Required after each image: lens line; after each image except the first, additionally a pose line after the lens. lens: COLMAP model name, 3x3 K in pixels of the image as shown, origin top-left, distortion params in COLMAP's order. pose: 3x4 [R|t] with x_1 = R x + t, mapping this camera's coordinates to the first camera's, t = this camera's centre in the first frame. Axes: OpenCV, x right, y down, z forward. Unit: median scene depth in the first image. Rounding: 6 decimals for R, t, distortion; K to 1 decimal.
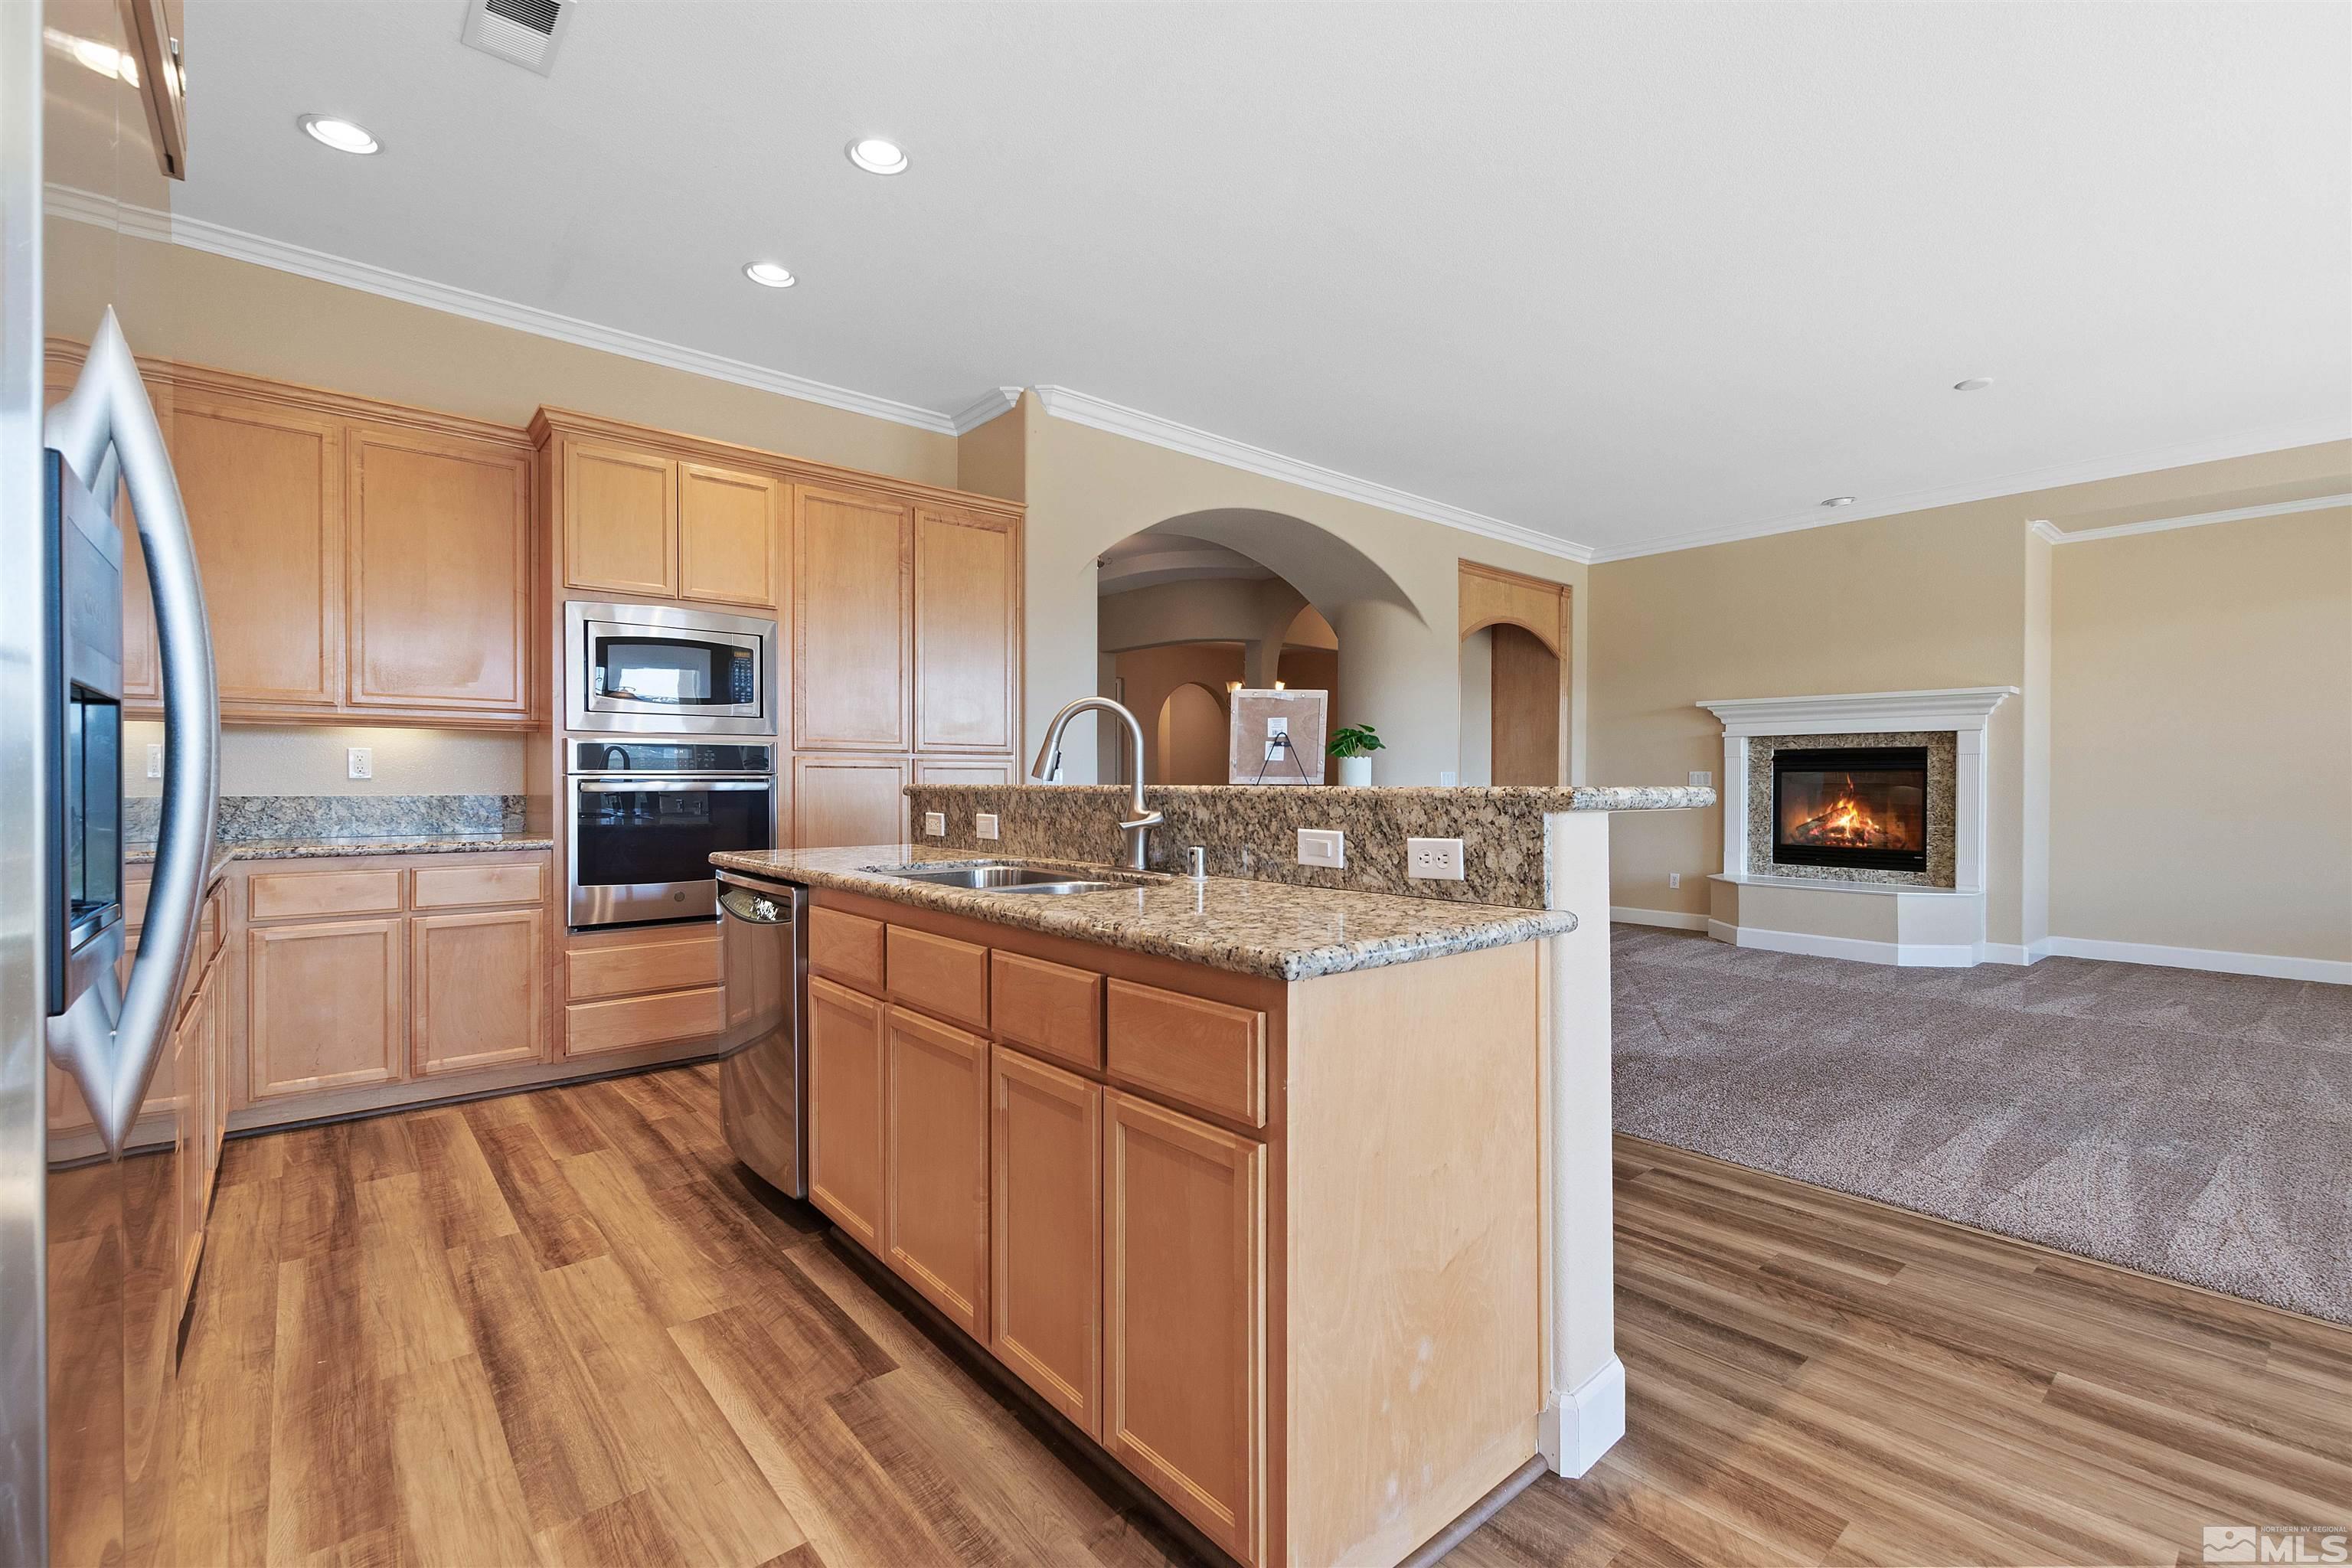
lens RADIAL K [[1024.3, 0, 1190.4], [0, 1024.3, 783.7], [0, 0, 1]] dist [0.006801, -0.002604]
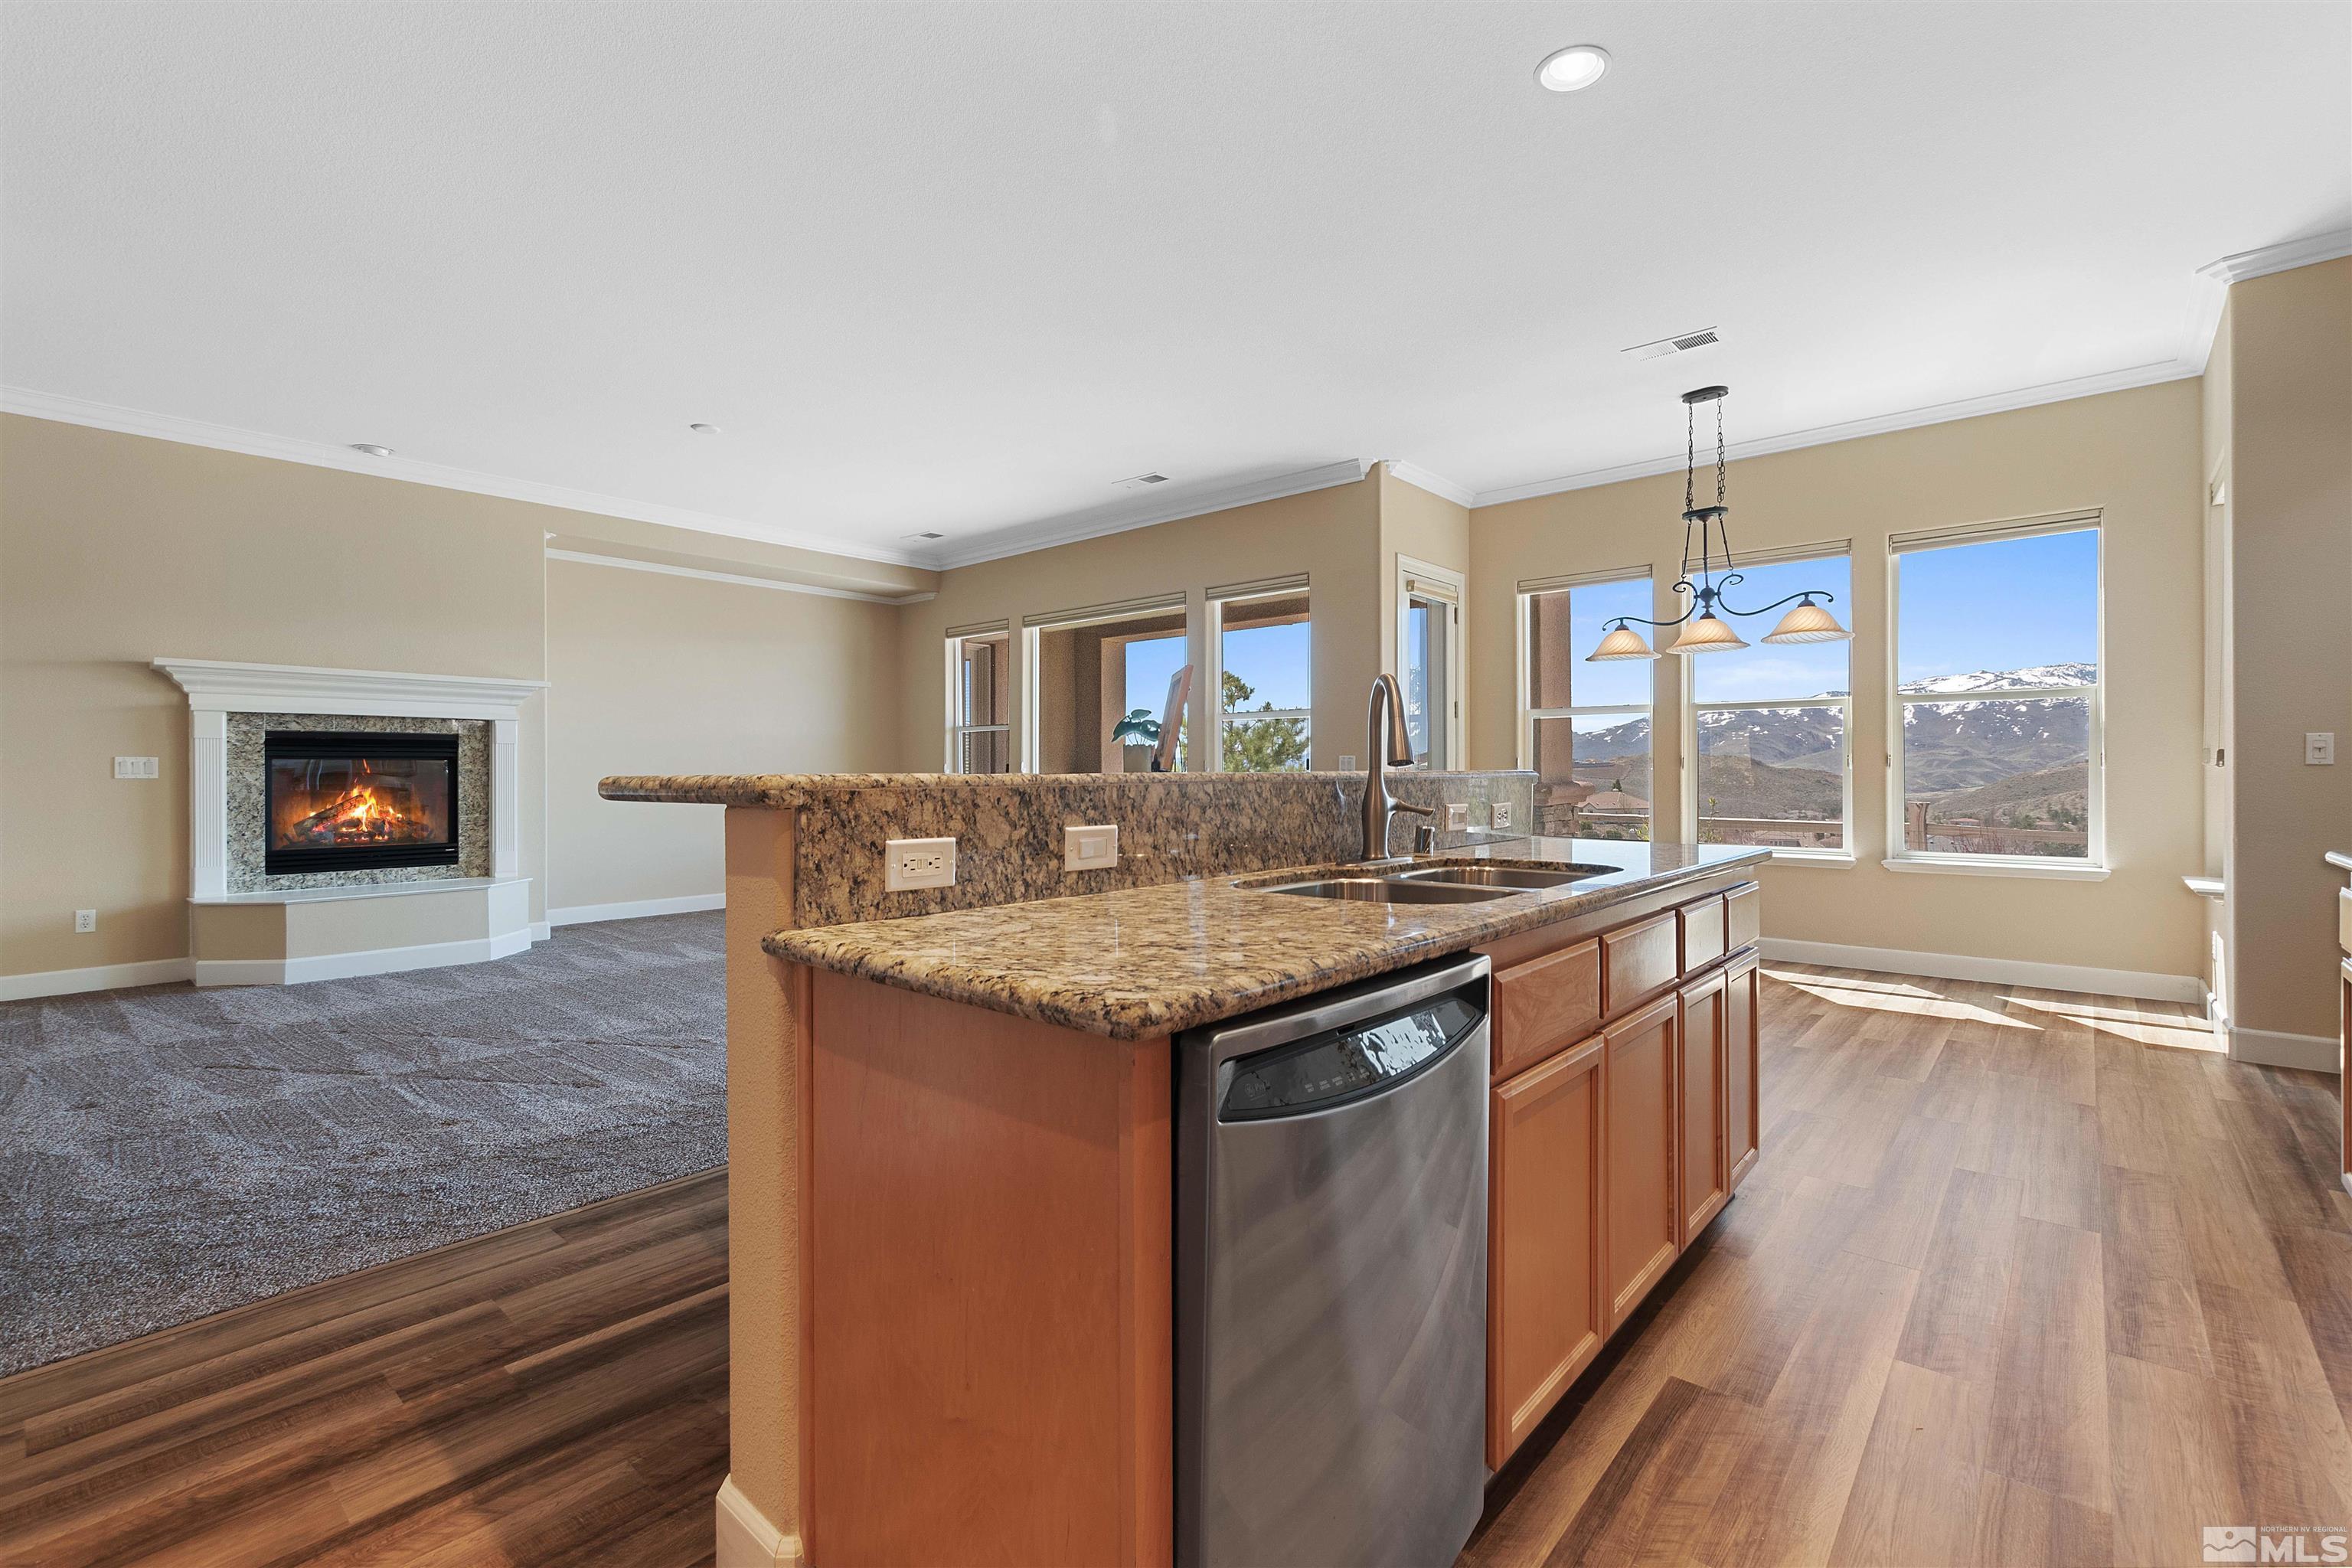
lens RADIAL K [[1024.3, 0, 1179.1], [0, 1024.3, 770.5], [0, 0, 1]] dist [0.006801, -0.002604]
pose [[-0.134798, -0.000994, 0.990873, -0.769036], [0.004705, 0.999988, 0.001643, -0.001143], [-0.990862, 0.004884, -0.134792, 1.037319]]
